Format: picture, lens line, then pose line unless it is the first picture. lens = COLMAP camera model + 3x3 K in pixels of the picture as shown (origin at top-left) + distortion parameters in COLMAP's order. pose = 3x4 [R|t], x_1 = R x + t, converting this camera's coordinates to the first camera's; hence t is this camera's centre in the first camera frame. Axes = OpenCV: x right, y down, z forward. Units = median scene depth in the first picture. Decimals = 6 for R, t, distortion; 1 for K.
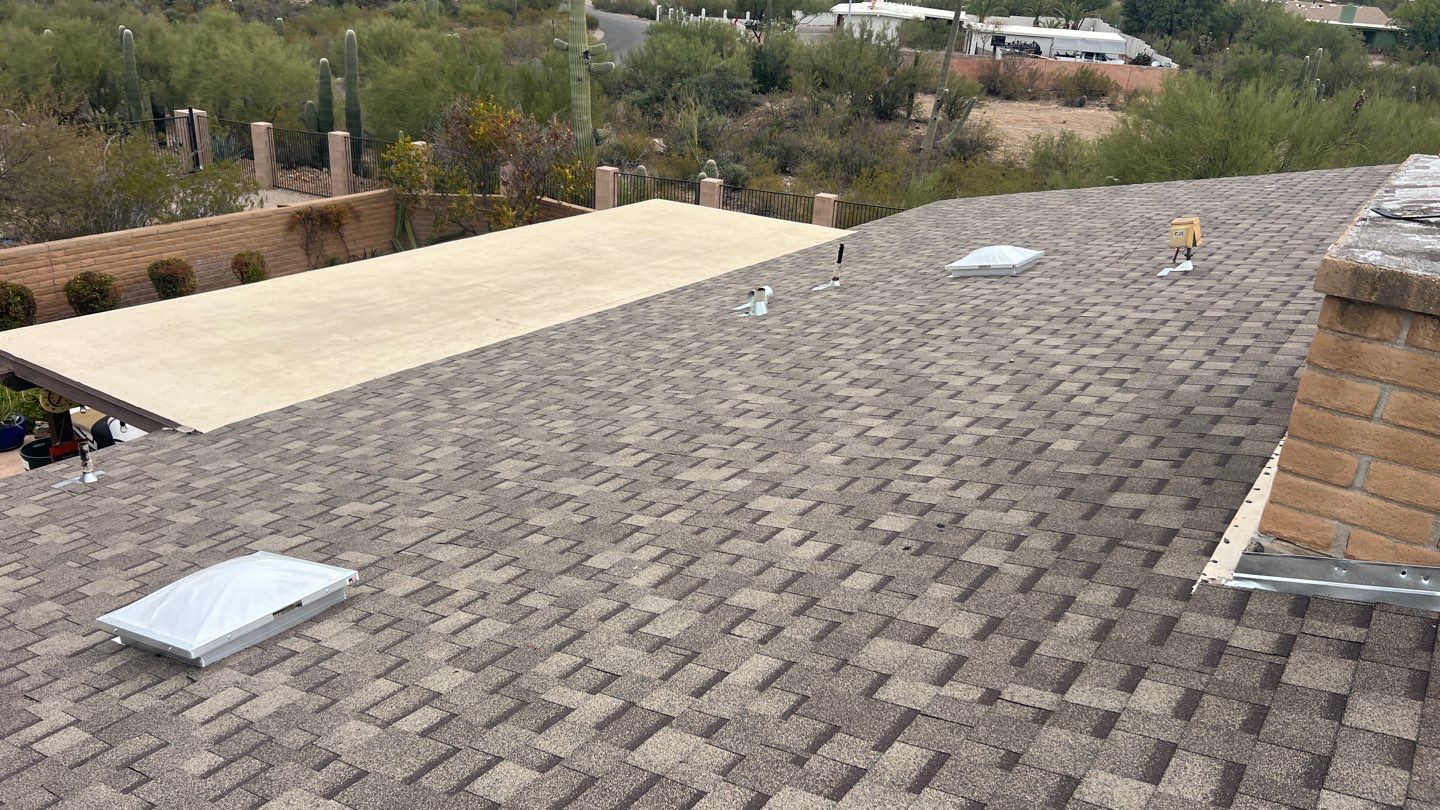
lens RADIAL K [[1101.2, 0, 712.9], [0, 1101.2, 409.1], [0, 0, 1]] dist [0.071902, -0.064410]
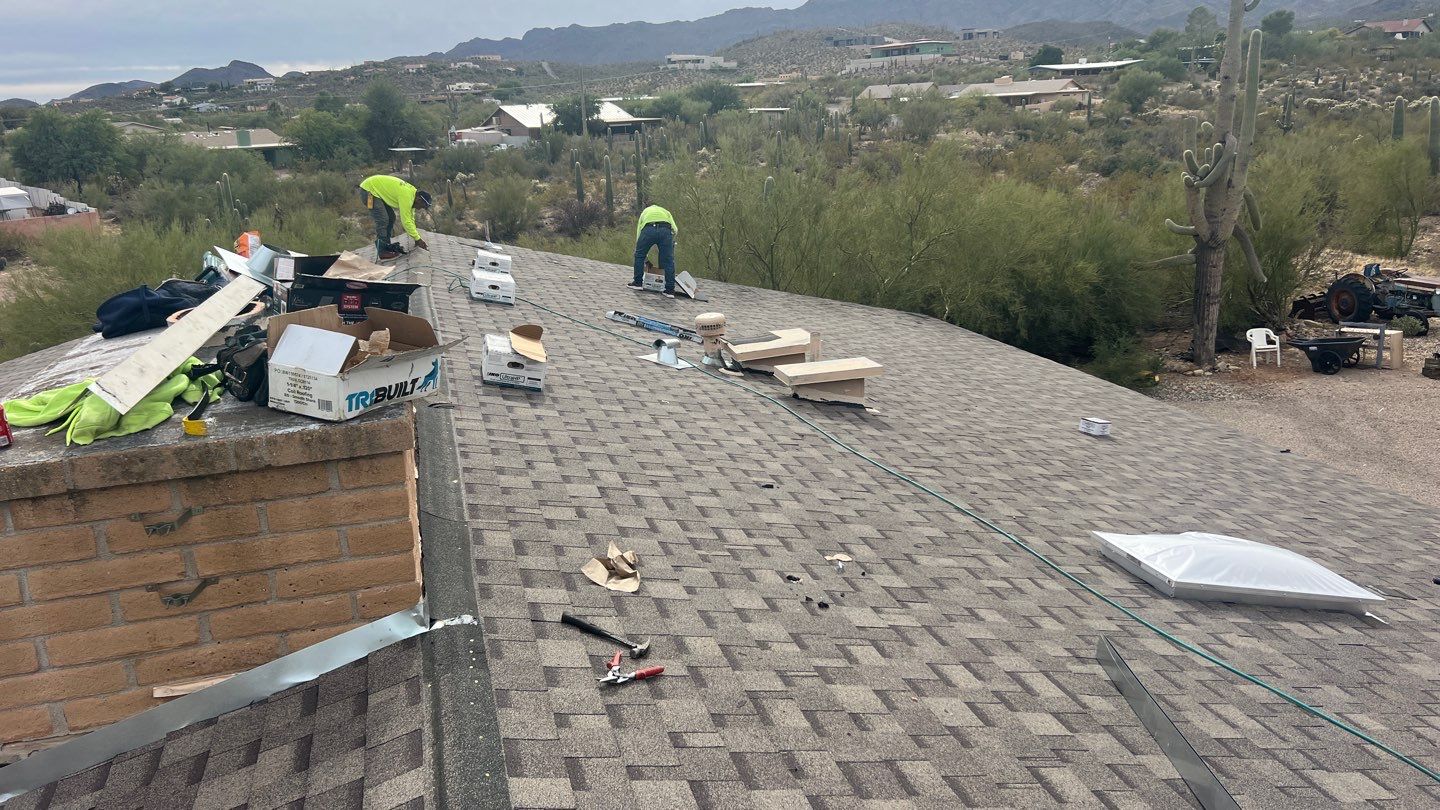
lens RADIAL K [[1101.2, 0, 712.9], [0, 1101.2, 409.1], [0, 0, 1]] dist [0.071902, -0.064410]
pose [[0.642337, -0.305541, 0.702885, 0.116041], [0.377345, 0.924319, 0.056958, 0.008548], [-0.667093, 0.228644, 0.709019, -0.071891]]
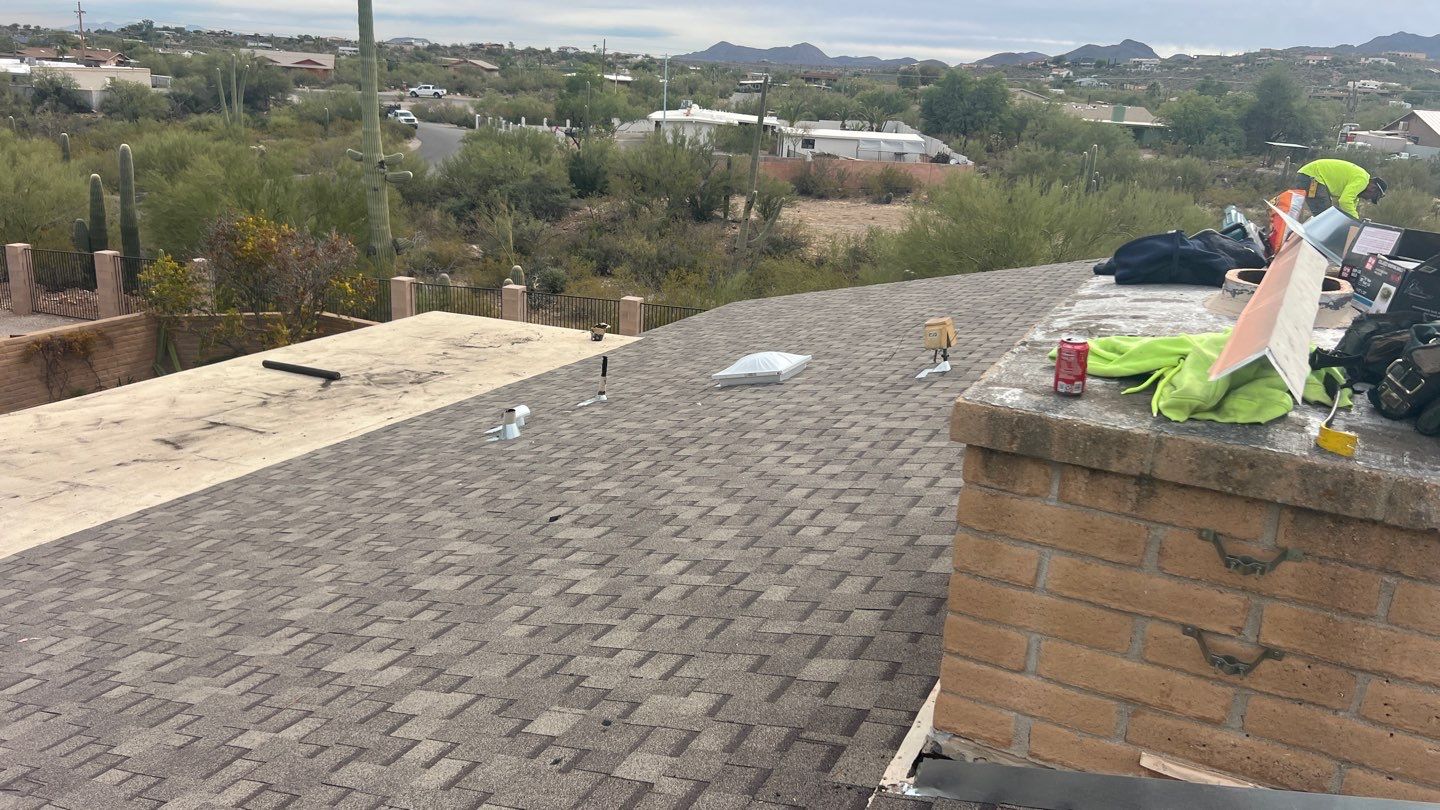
lens RADIAL K [[1086.7, 0, 720.0], [0, 1086.7, 405.0], [0, 0, 1]] dist [0.090606, -0.095849]
pose [[0.988818, -0.054249, 0.138907, 0.090913], [0.066231, 0.994335, -0.083137, -0.026697], [-0.133610, 0.091408, 0.986810, 0.078981]]
